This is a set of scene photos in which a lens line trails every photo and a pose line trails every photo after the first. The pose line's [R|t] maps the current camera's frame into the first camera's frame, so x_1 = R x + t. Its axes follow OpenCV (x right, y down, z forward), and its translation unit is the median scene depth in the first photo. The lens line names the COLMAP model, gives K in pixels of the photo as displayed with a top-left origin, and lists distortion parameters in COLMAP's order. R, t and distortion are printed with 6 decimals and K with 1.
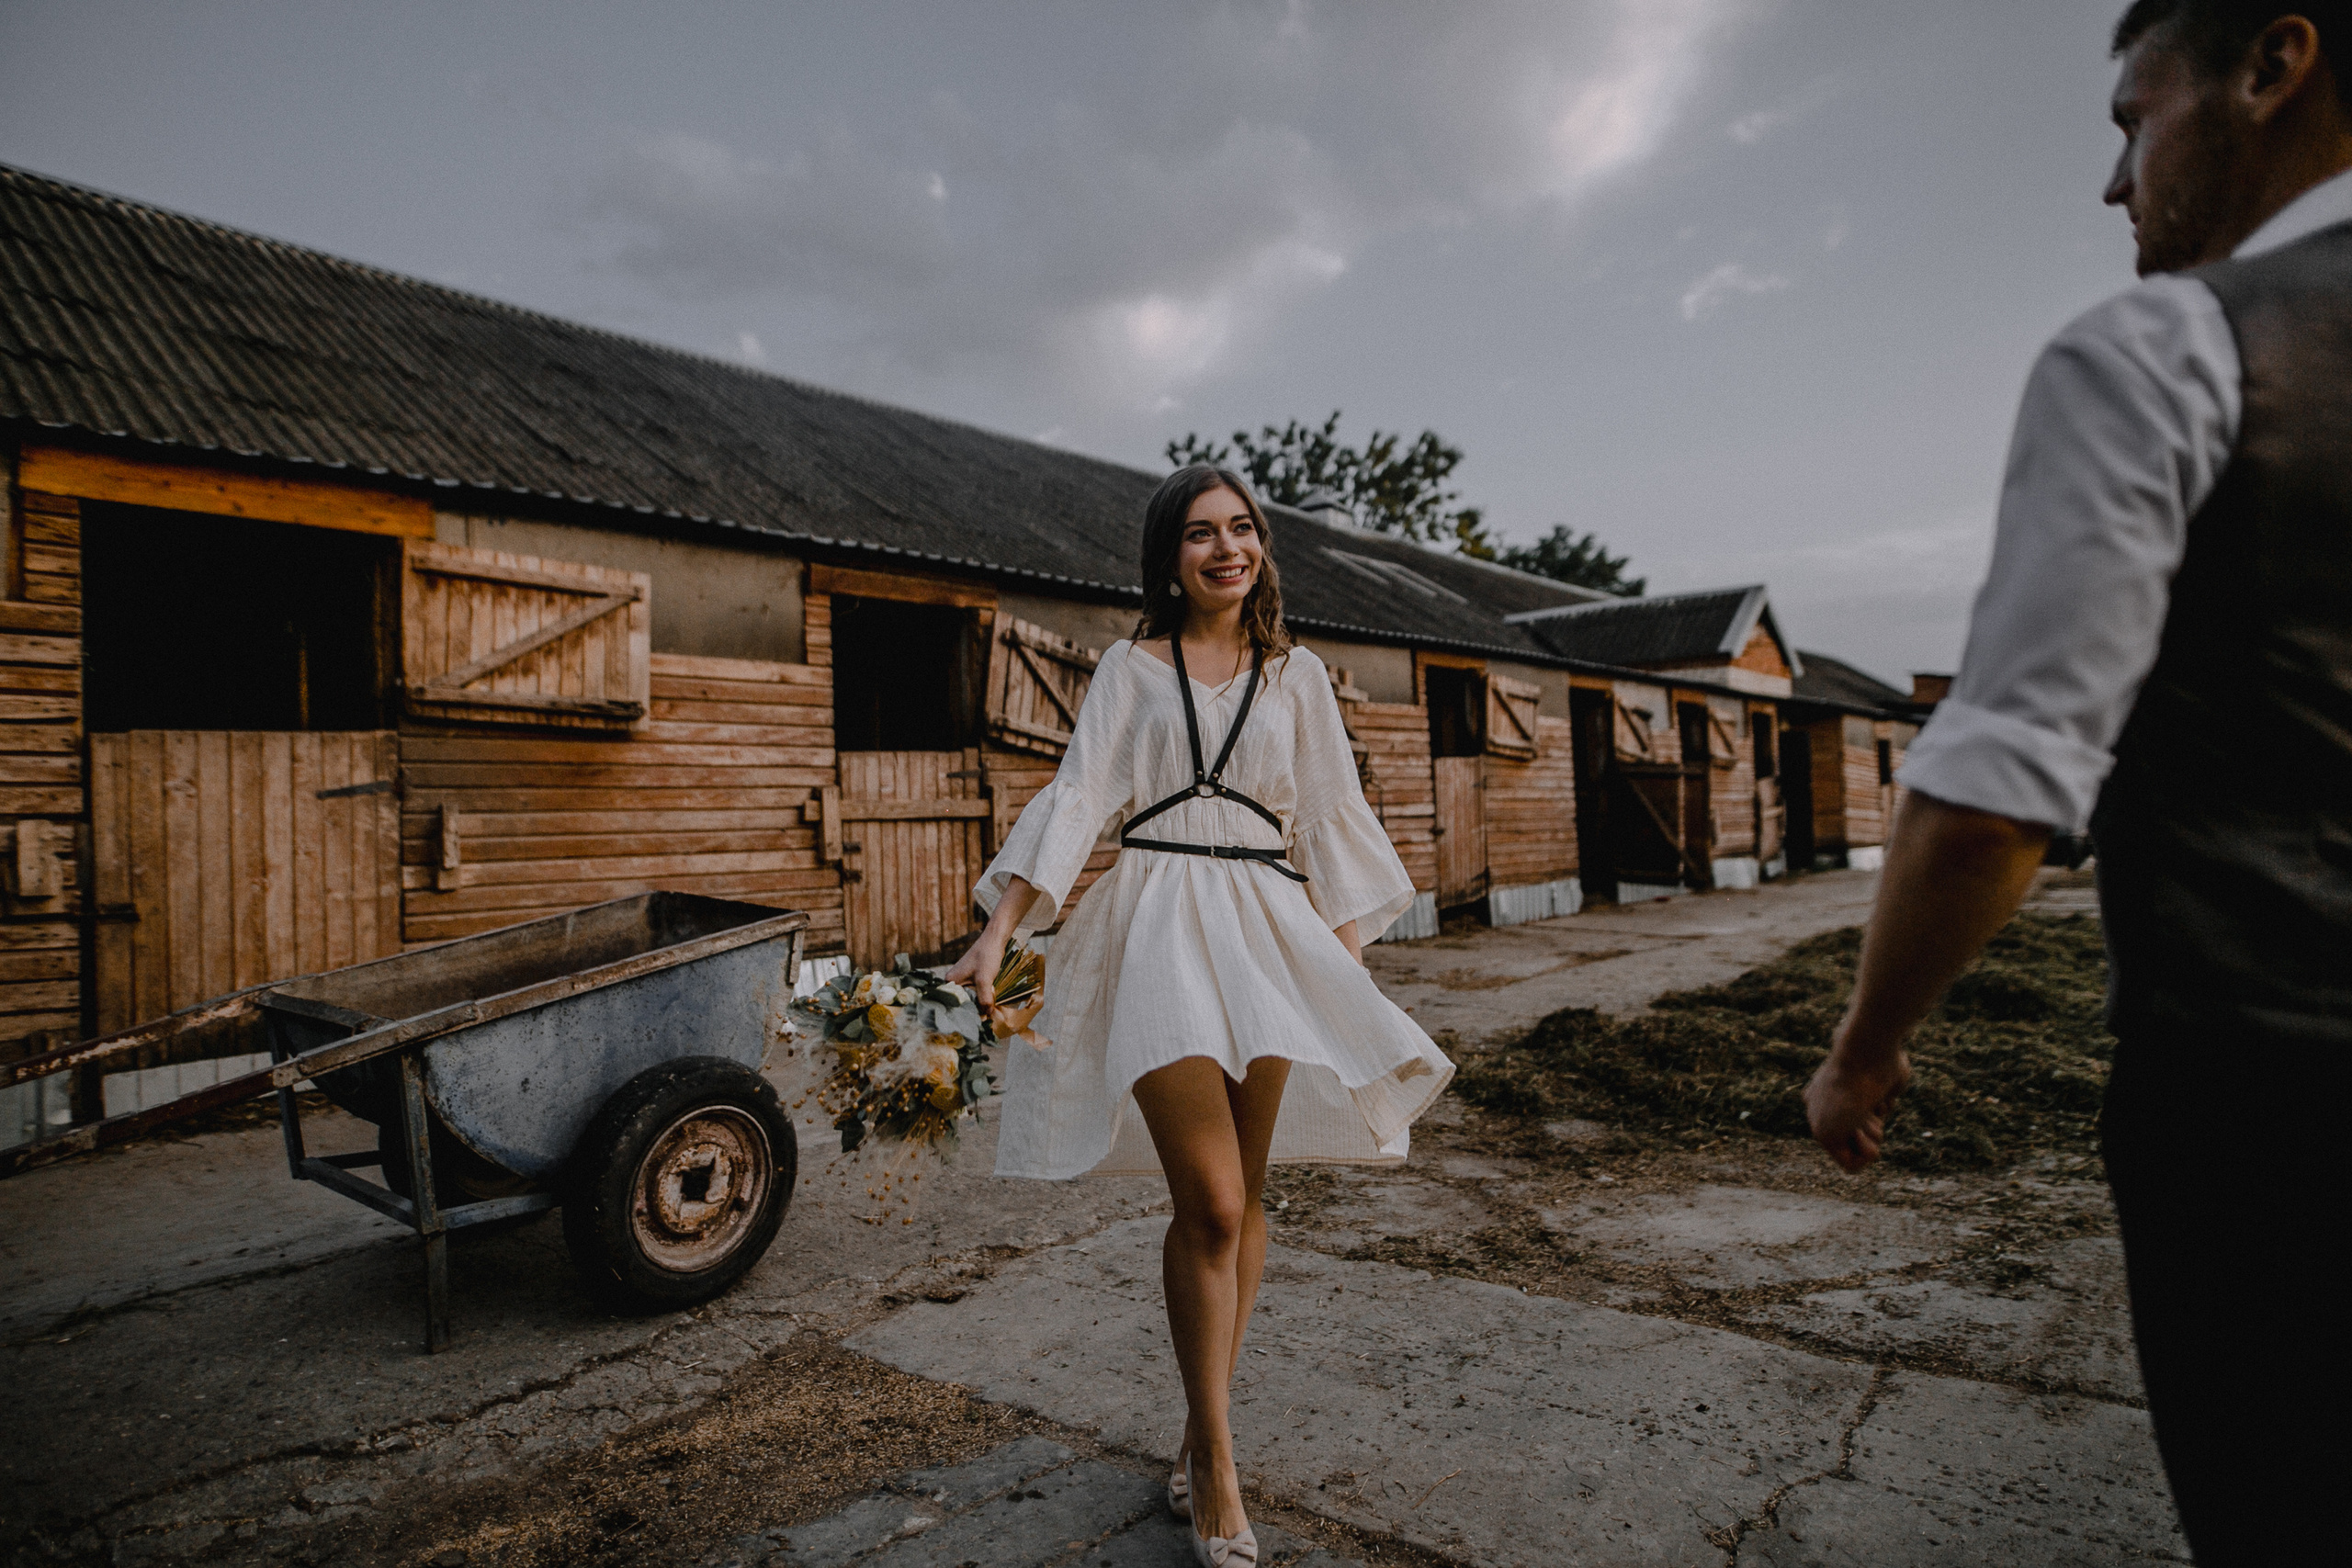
lens RADIAL K [[1357.8, 0, 1177.1], [0, 1357.8, 776.8], [0, 0, 1]] dist [-0.026638, 0.004888]
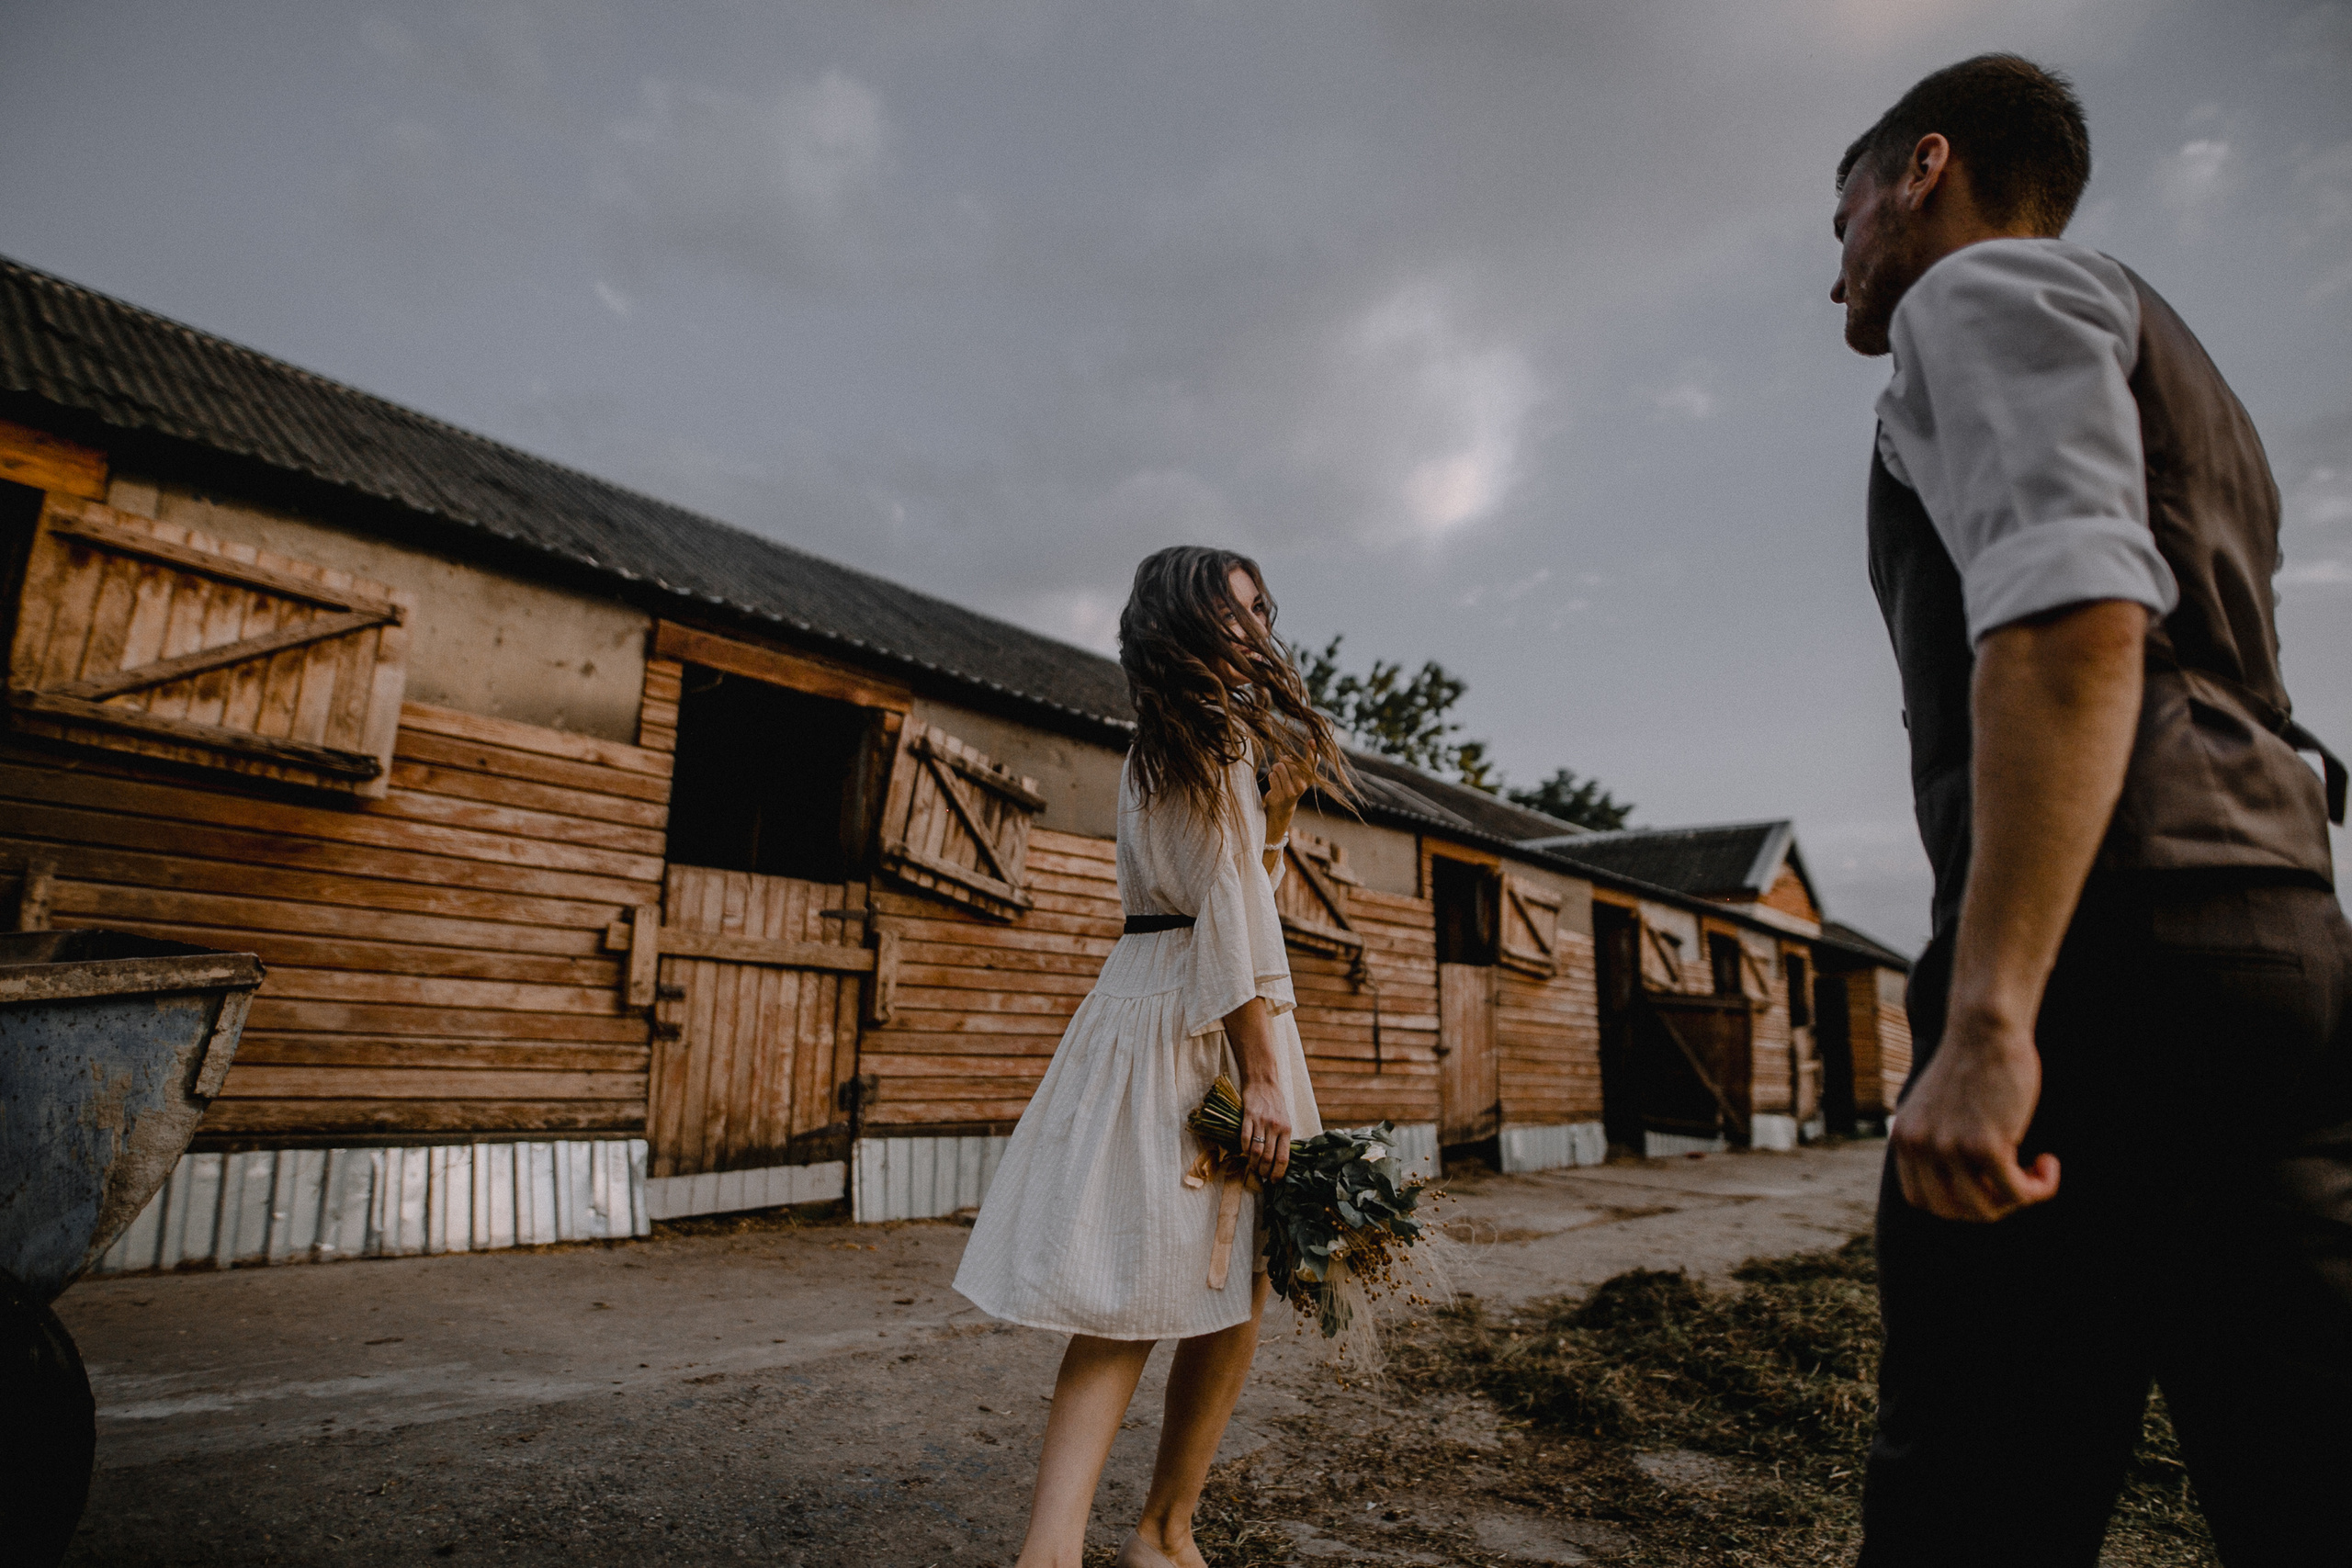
lens RADIAL K [[1357.8, 0, 1178.6], [0, 1357.8, 774.9], [0, 0, 1]] dist [-0.026638, 0.004888]
pose [[0.998320, 0.057944, -0.000059, 0.031711], [-0.057036, 0.982489, -0.177373, 0.049499], [-0.010219, 0.177079, 0.984144, 0.236021]]
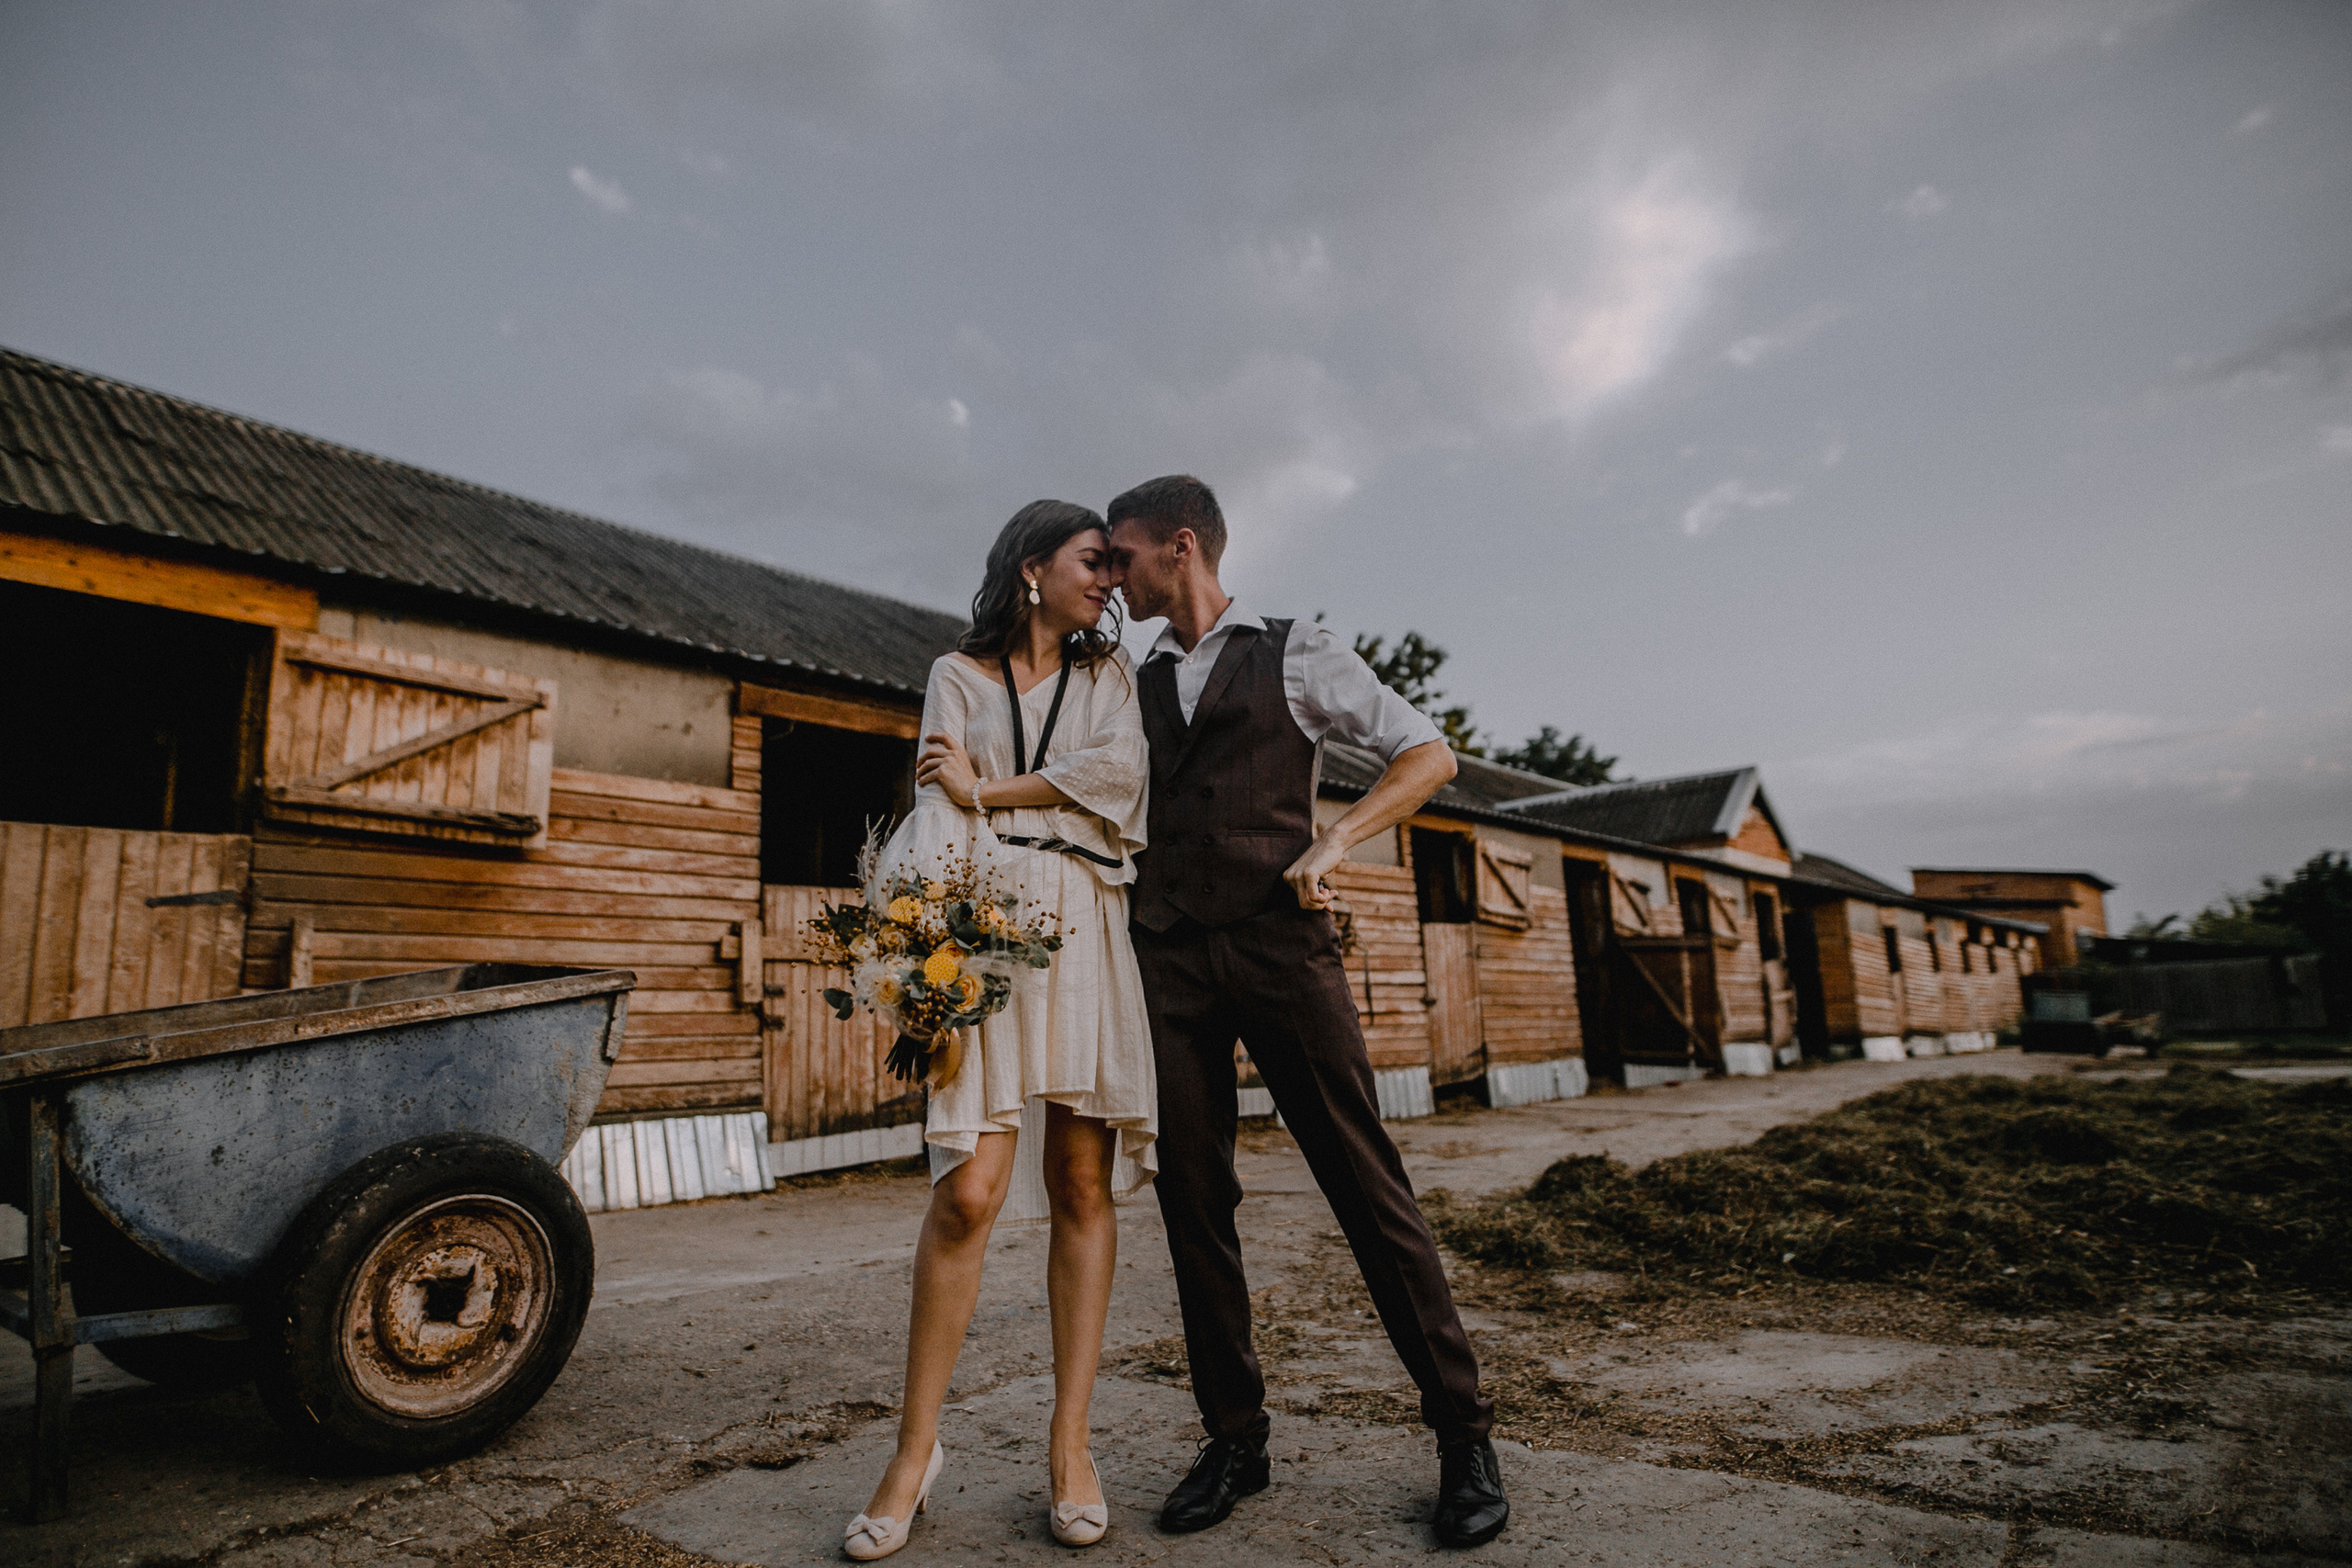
lens RADIAL K [[1357.8, 0, 1177.9], [0, 1357.8, 773.7], [0, 0, 1]] dist [-0.026638, 0.004888]
pose [[0.999955, -0.008566, 0.004152, 0.026102], [0.009126, 0.986738, -0.162062, 0.056844], [-0.002708, 0.162092, 0.986772, 0.082434]]
